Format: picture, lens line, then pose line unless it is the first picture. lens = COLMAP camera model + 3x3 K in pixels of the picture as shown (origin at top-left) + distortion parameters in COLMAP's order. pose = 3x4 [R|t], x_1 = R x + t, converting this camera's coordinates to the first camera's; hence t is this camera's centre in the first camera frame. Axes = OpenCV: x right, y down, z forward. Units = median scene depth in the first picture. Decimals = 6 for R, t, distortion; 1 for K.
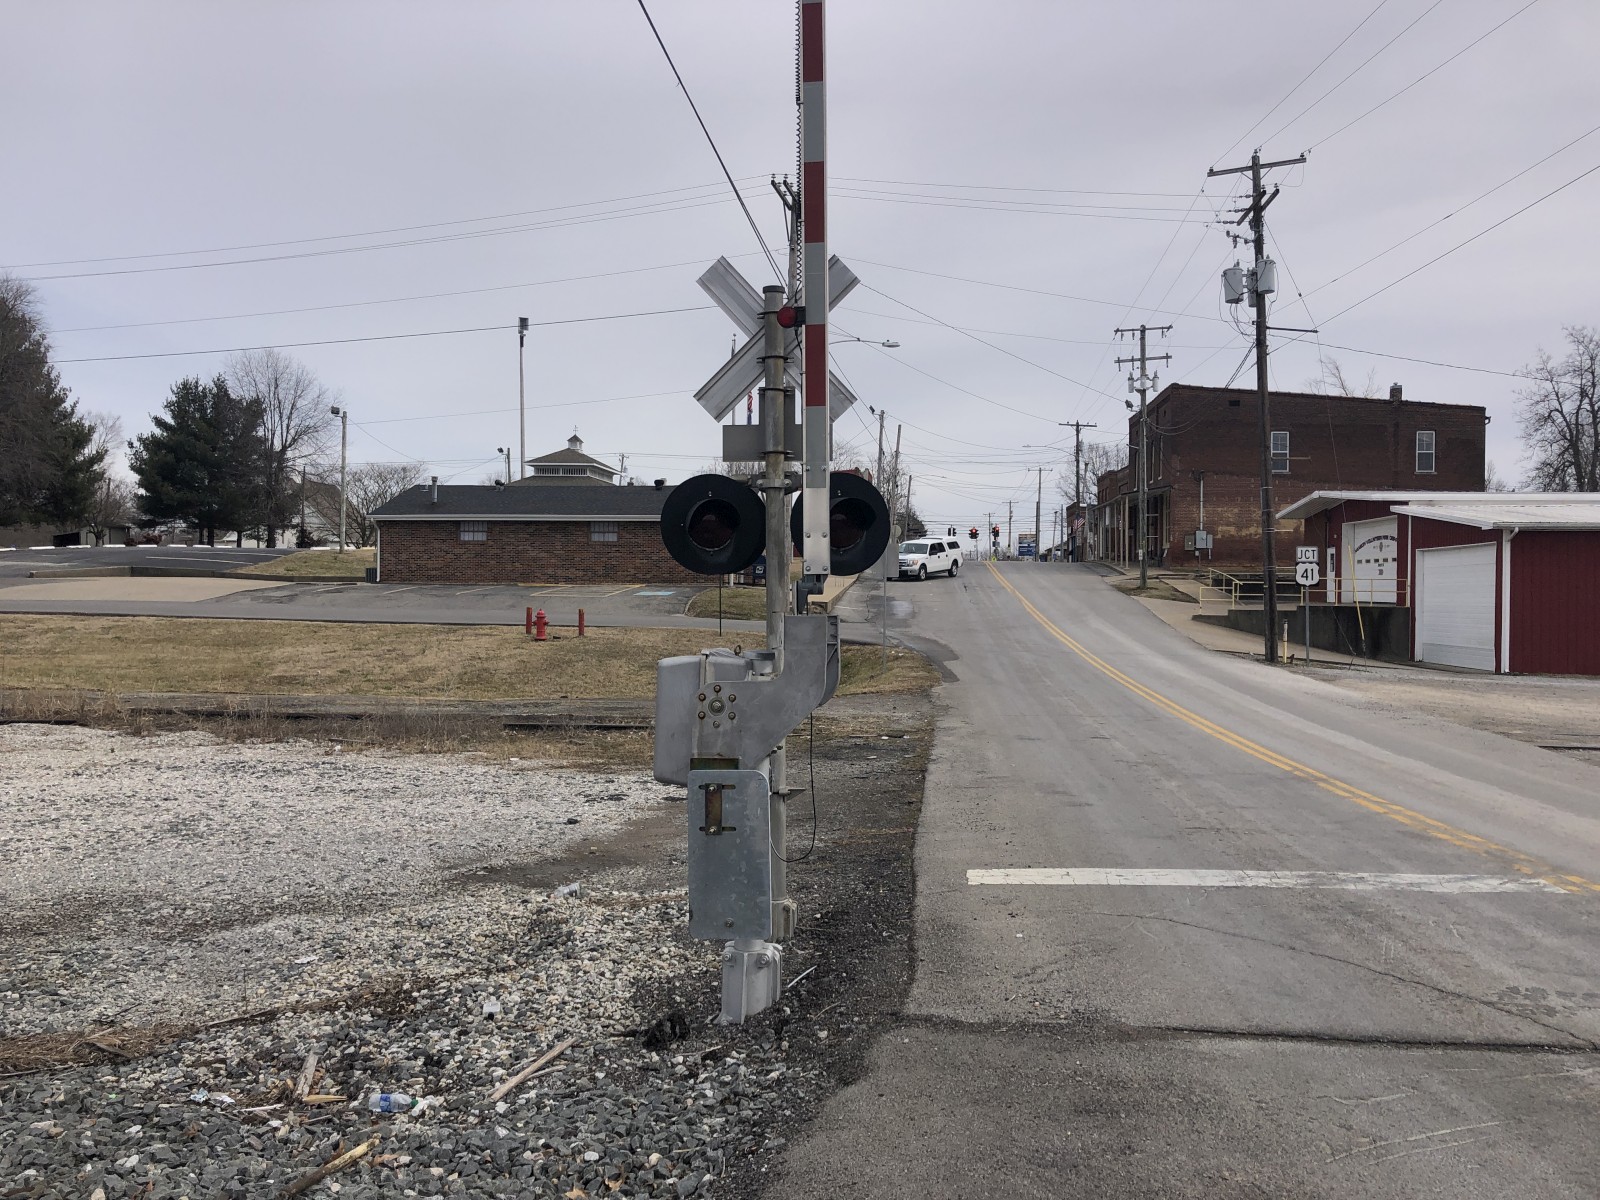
lens RADIAL K [[1332.1, 0, 800.0], [0, 1332.1, 600.0], [0, 0, 1]] dist [0.011389, 0.002868]
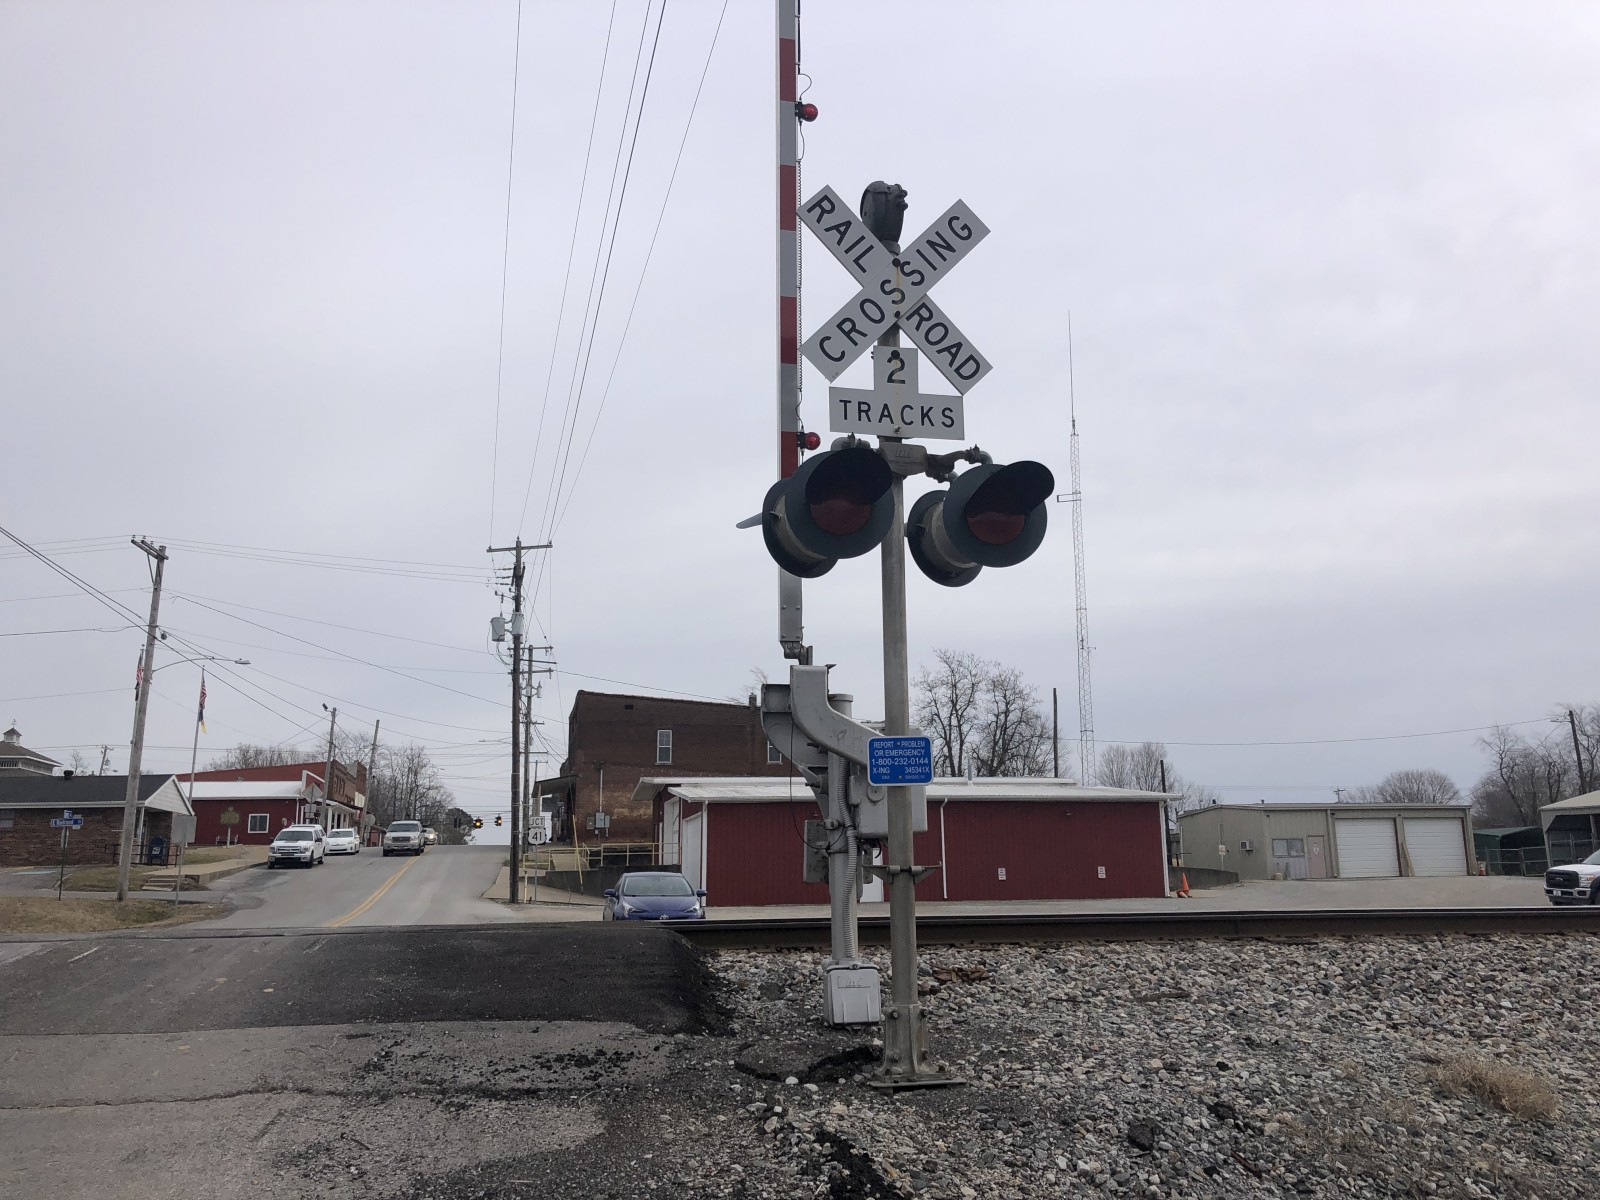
lens RADIAL K [[1315.0, 0, 806.5], [0, 1315.0, 583.9], [0, 0, 1]] dist [0.061223, -0.060513]
pose [[0.949110, 0.044246, 0.311822, 0.070842], [0.028518, 0.973942, -0.224998, 0.014218], [-0.313652, 0.222441, 0.923116, -0.141728]]
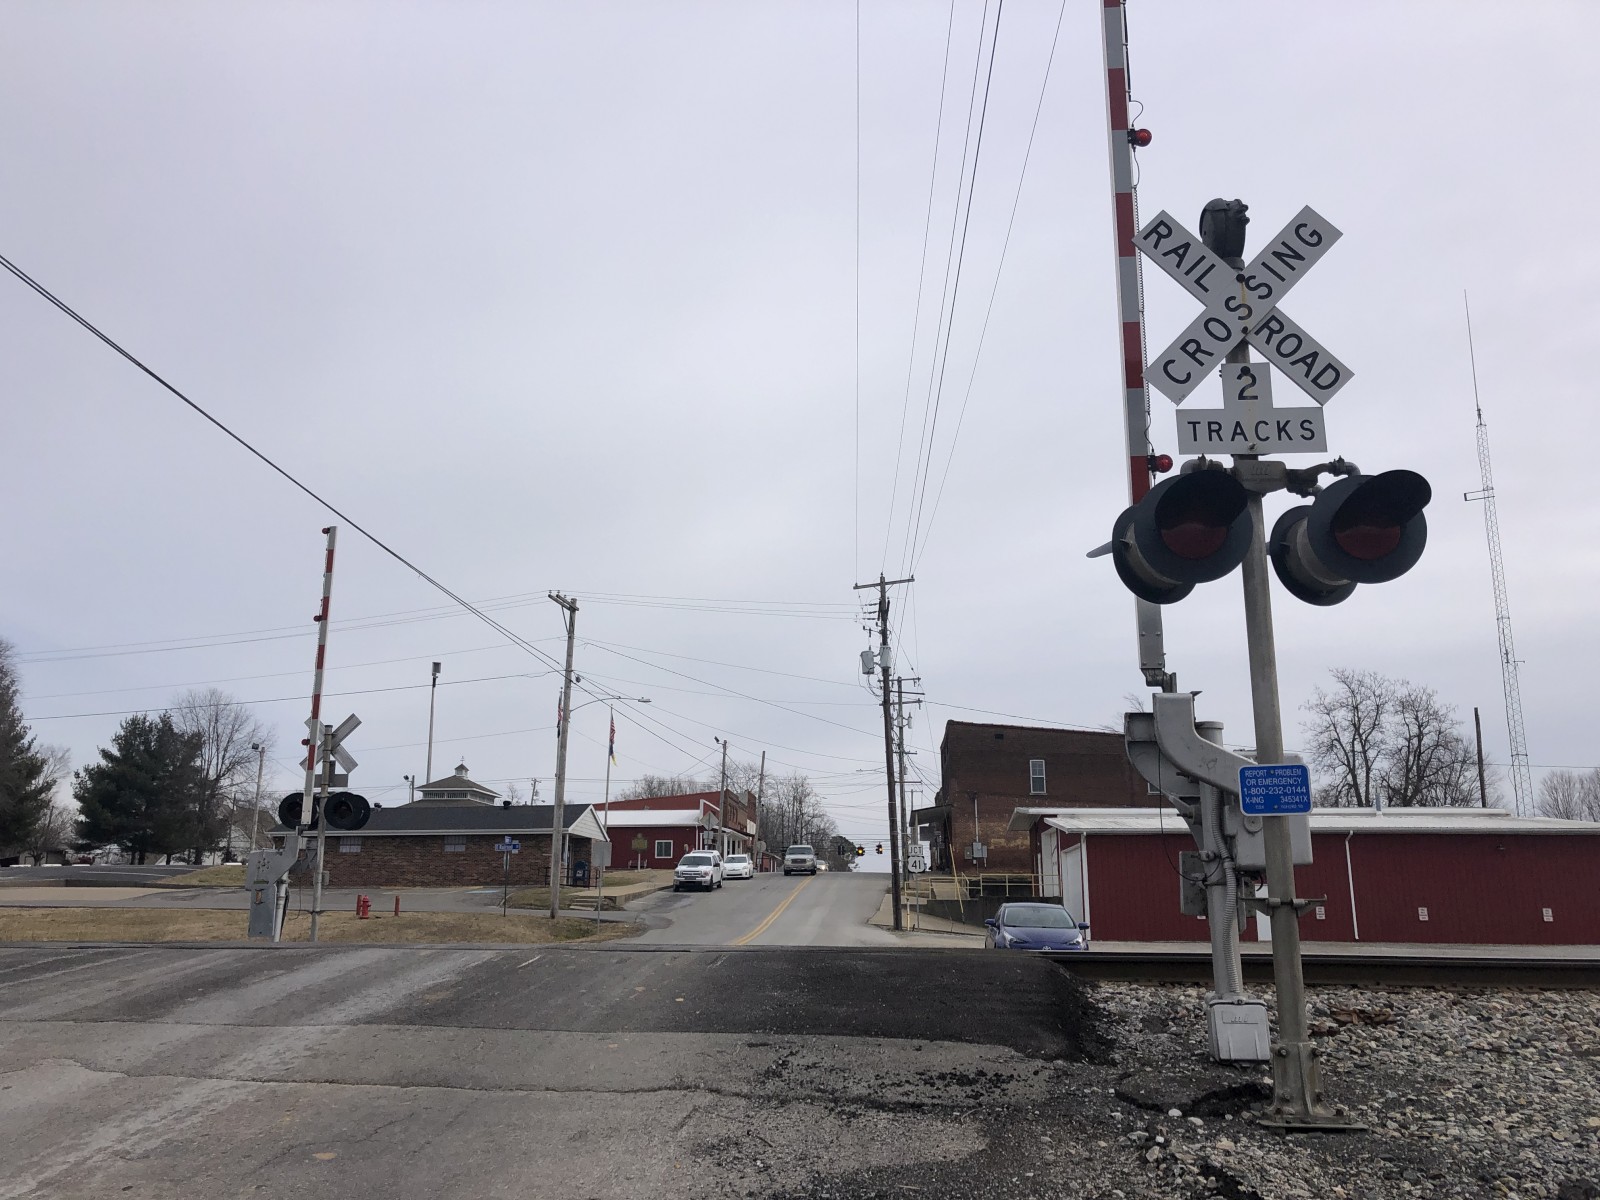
lens RADIAL K [[1319.3, 0, 774.0], [0, 1319.3, 584.2], [0, 0, 1]] dist [0.052643, -0.020195]
pose [[0.999857, -0.001947, 0.016788, 0.071209], [0.006098, 0.967981, -0.250949, 0.015010], [-0.015762, 0.251016, 0.967855, -0.148358]]
